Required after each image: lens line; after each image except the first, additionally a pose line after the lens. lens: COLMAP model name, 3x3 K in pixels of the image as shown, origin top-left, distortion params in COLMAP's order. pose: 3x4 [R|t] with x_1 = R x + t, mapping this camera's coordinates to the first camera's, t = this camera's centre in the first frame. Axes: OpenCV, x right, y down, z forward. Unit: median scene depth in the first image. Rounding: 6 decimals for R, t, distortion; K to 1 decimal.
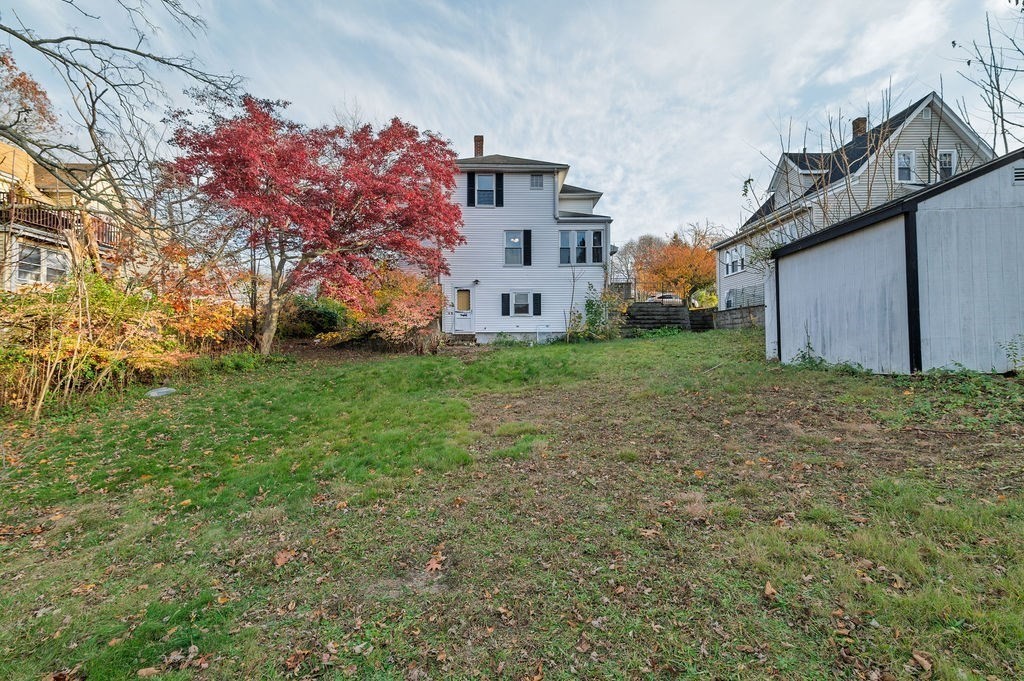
lens RADIAL K [[460.4, 0, 516.5], [0, 460.4, 331.7], [0, 0, 1]] dist [0.015952, -0.000394]
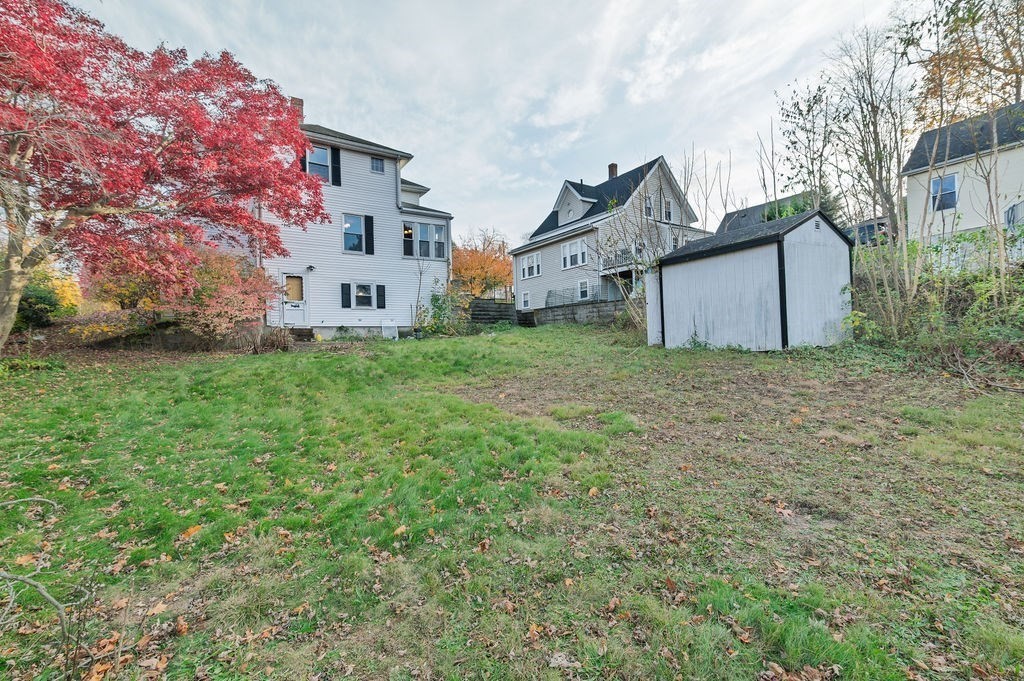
lens RADIAL K [[460.4, 0, 516.6], [0, 460.4, 333.3], [0, 0, 1]] dist [0.015952, -0.000394]
pose [[0.851272, -0.002766, 0.524718, -0.210969], [-0.000290, 0.999983, 0.005742, 0.009409], [-0.524725, -0.005041, 0.851257, 0.053620]]
